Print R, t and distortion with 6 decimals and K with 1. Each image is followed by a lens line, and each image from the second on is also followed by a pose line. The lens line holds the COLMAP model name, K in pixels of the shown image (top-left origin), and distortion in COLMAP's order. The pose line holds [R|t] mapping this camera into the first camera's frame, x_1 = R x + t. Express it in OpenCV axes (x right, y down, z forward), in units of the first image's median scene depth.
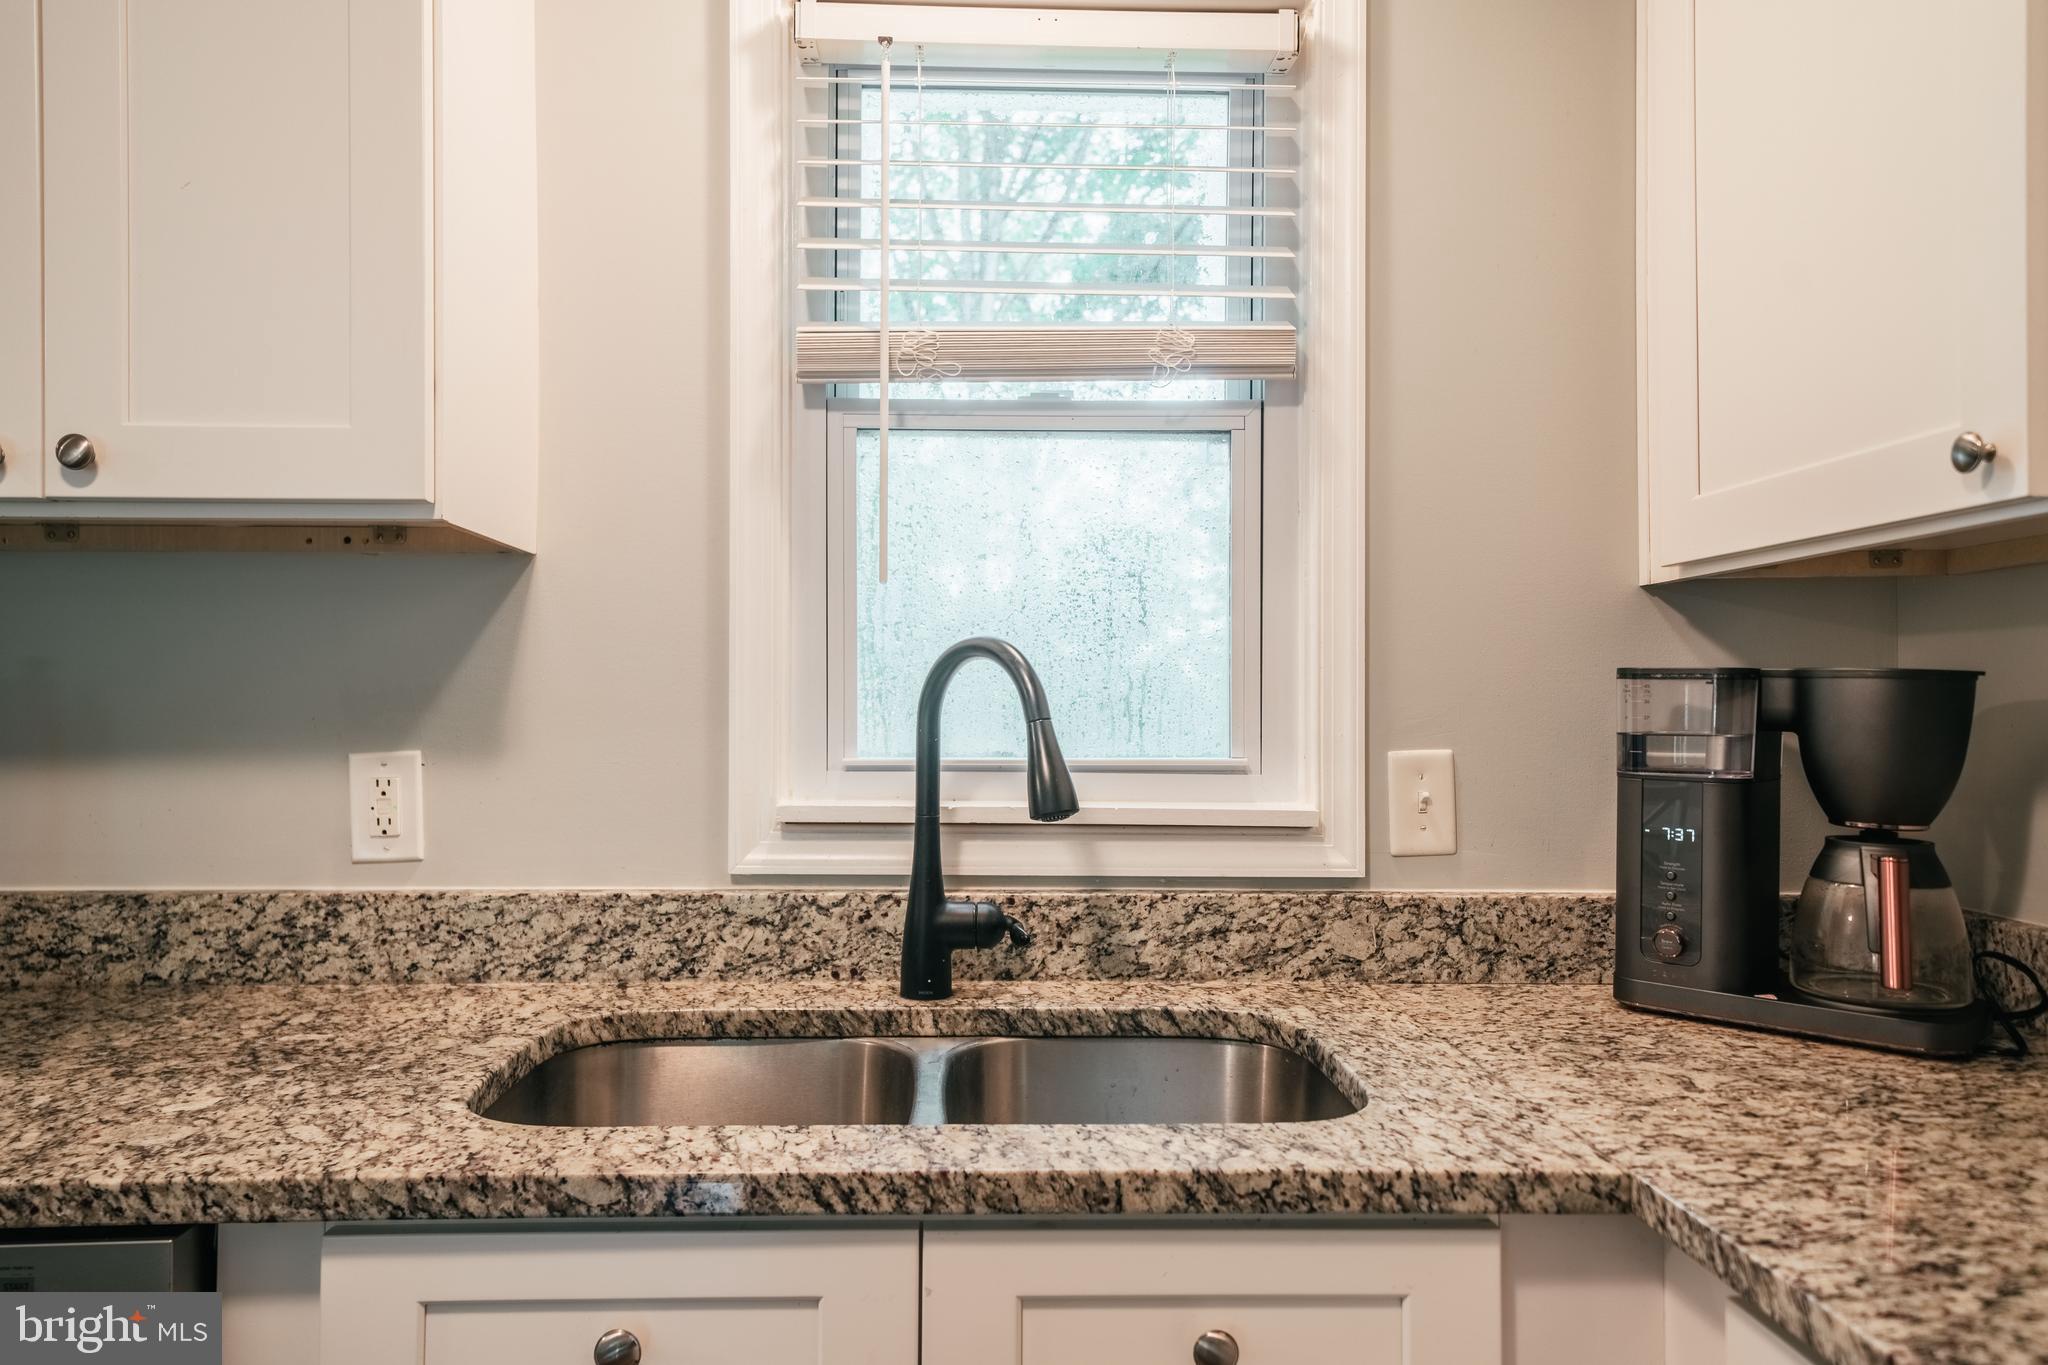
lens RADIAL K [[1389.3, 0, 989.9], [0, 1389.3, 692.1], [0, 0, 1]] dist [0.031063, 0.009246]
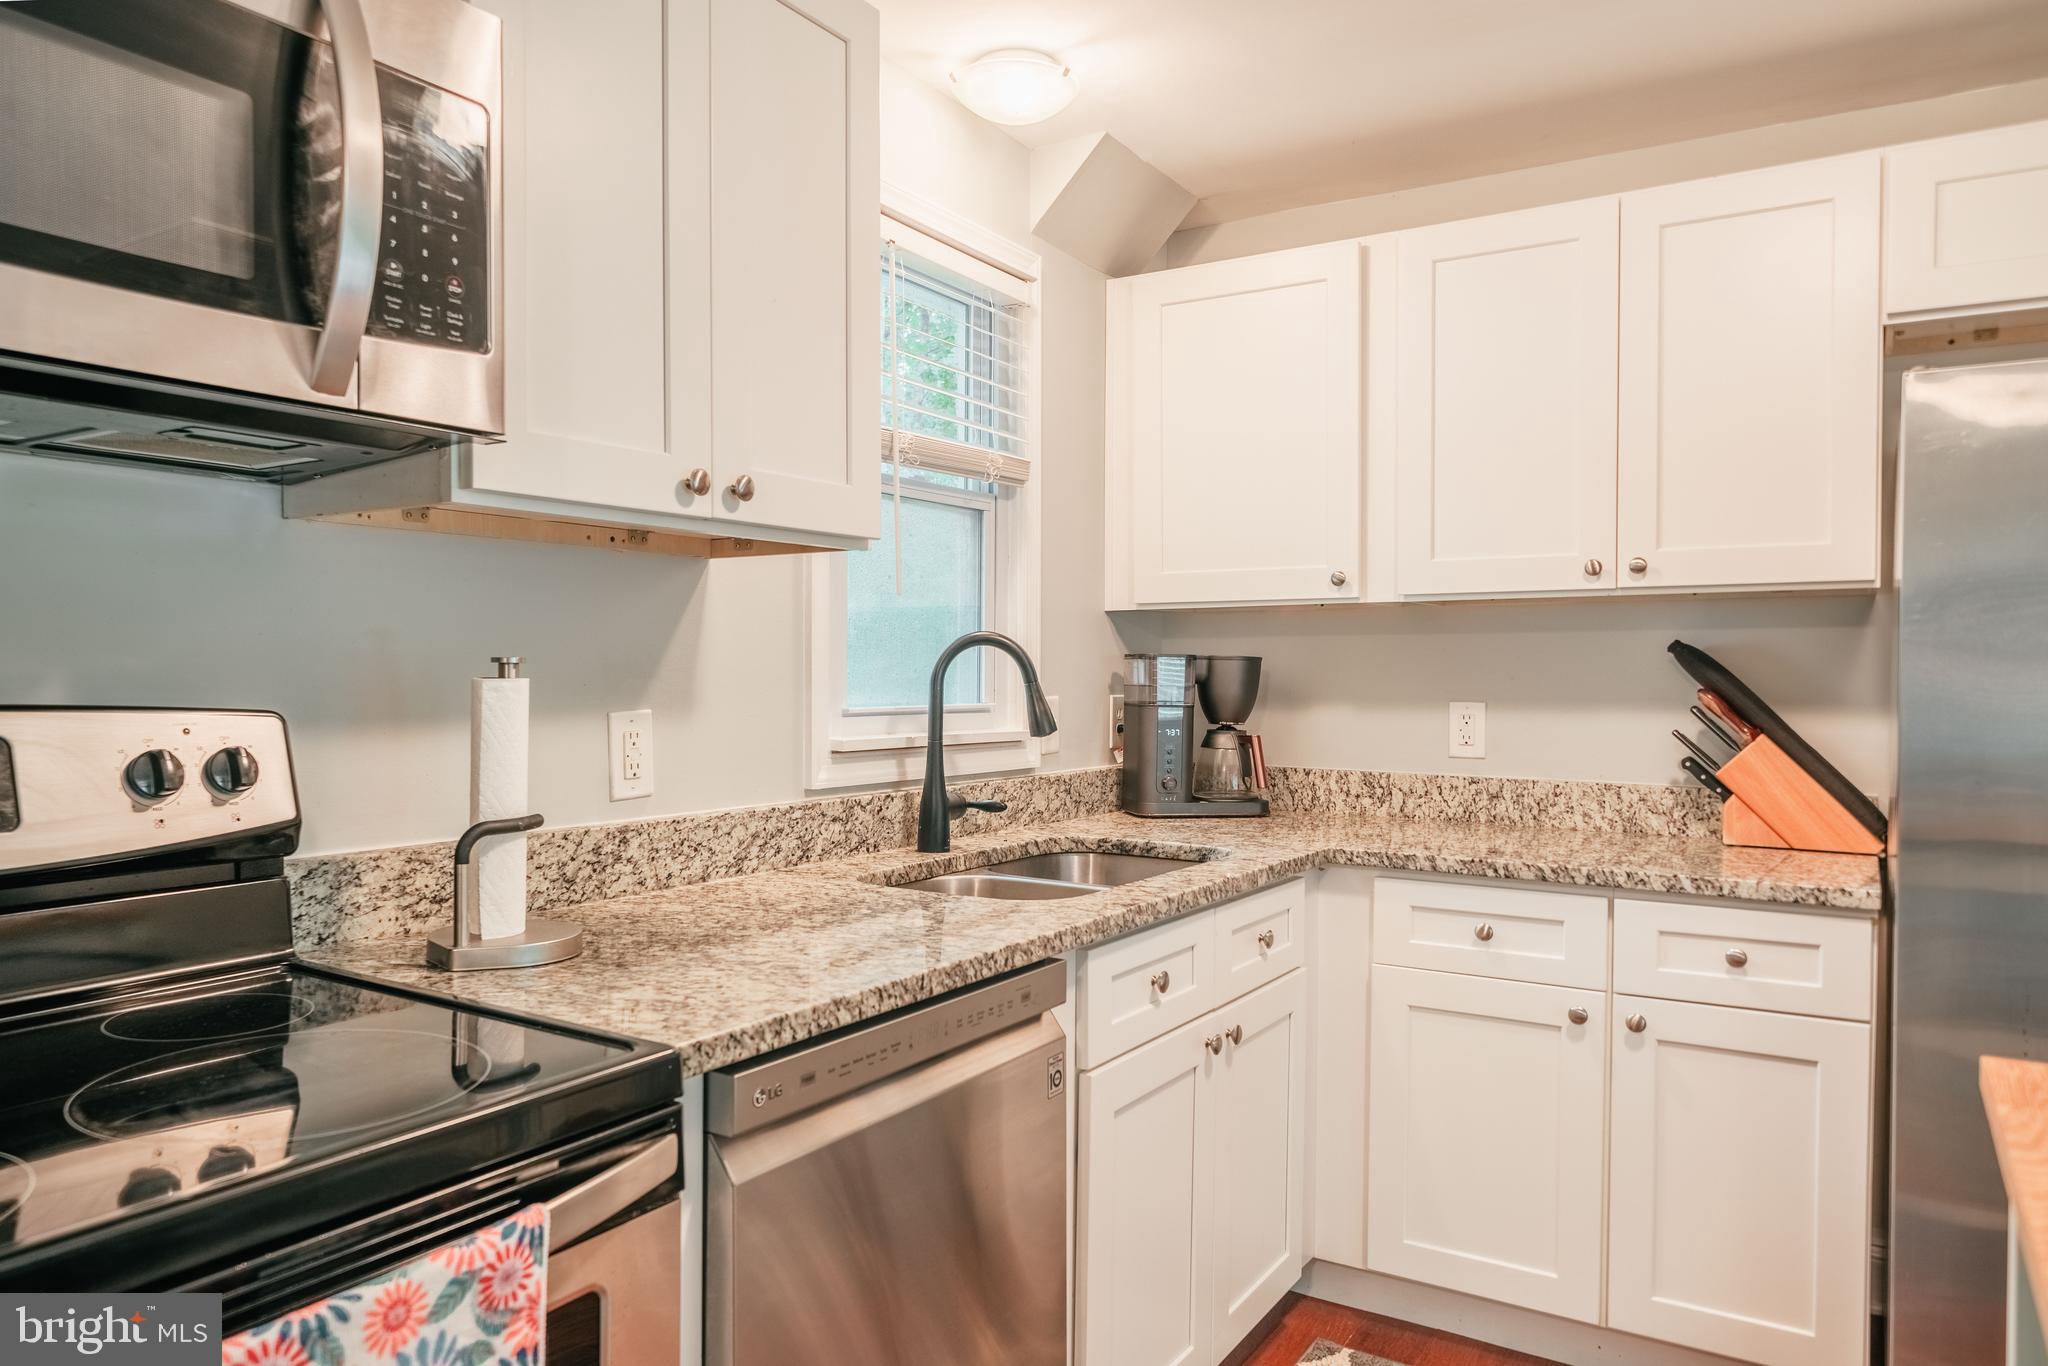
lens RADIAL K [[1389.3, 0, 1015.3], [0, 1389.3, 691.1], [0, 0, 1]] dist [0.031063, 0.009246]
pose [[0.553365, -0.013121, 0.832836, -1.308999], [-0.008534, 0.999734, 0.021421, -0.004581], [-0.832895, -0.018961, 0.553106, 0.025744]]
